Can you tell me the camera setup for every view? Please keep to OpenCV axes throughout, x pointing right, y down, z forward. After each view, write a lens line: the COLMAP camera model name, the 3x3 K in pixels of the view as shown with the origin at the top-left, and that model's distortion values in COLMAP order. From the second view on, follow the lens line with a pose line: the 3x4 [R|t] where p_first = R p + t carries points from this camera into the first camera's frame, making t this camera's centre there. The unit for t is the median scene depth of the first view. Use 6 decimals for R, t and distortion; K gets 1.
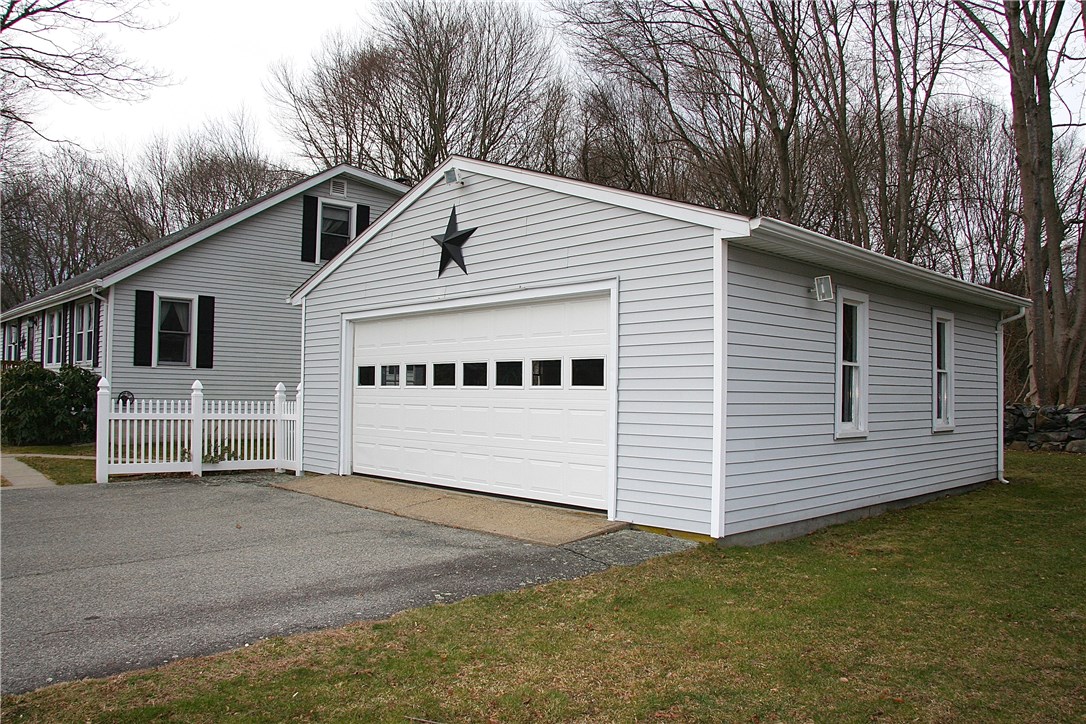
lens RADIAL K [[827.5, 0, 522.4], [0, 827.5, 378.0], [0, 0, 1]] dist [-0.179959, 0.120559]
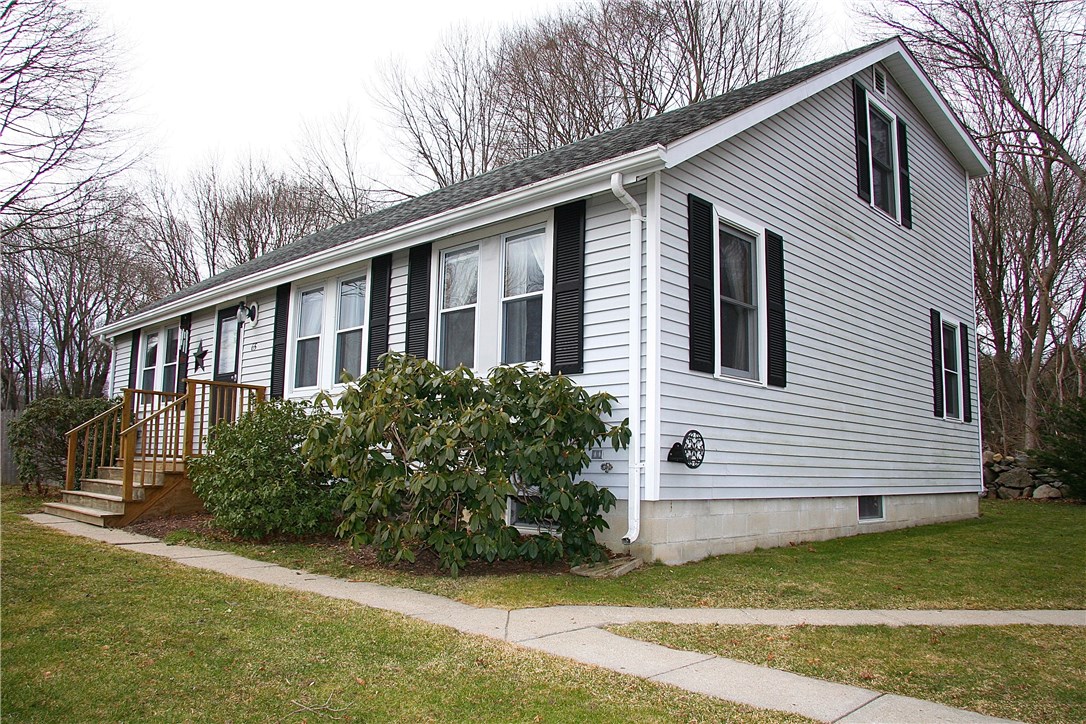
lens RADIAL K [[827.5, 0, 522.4], [0, 827.5, 378.0], [0, 0, 1]] dist [-0.179959, 0.120559]
pose [[0.999083, 0.009378, 0.041786, -0.563890], [-0.005467, 0.995674, -0.092753, 0.026999], [-0.042475, 0.092440, 0.994812, 0.552919]]
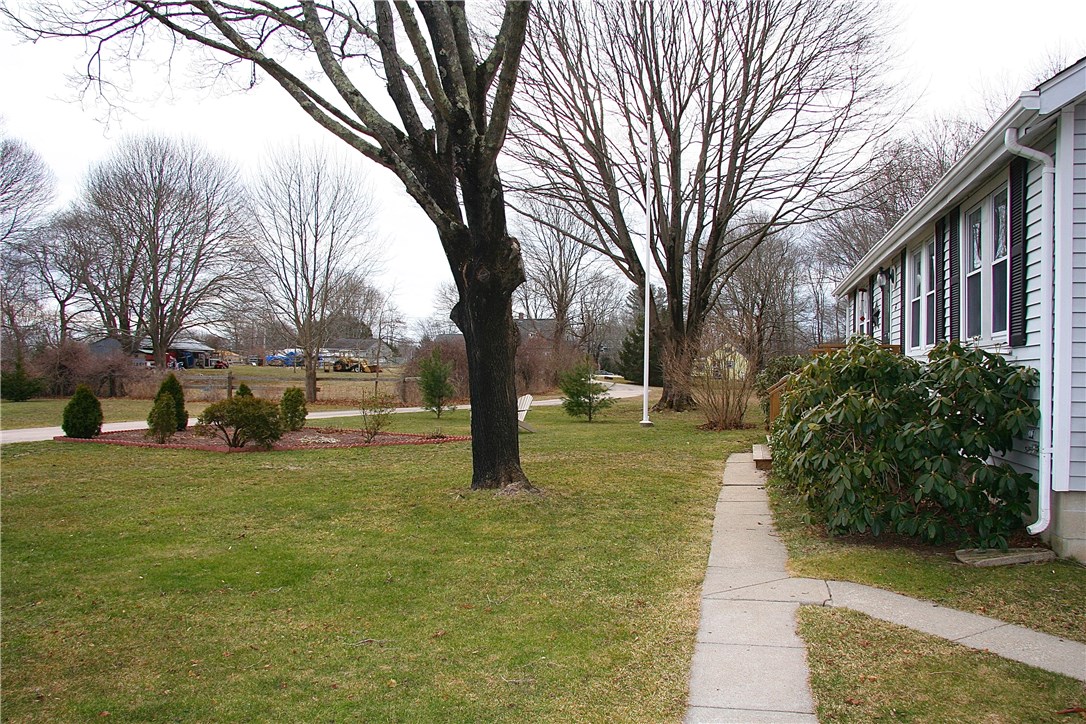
lens RADIAL K [[827.5, 0, 522.4], [0, 827.5, 378.0], [0, 0, 1]] dist [-0.179959, 0.120559]
pose [[0.524759, -0.006329, -0.851227, -0.328822], [0.014277, 0.999897, 0.001367, -0.002674], [0.851131, -0.012870, 0.524796, 0.572461]]
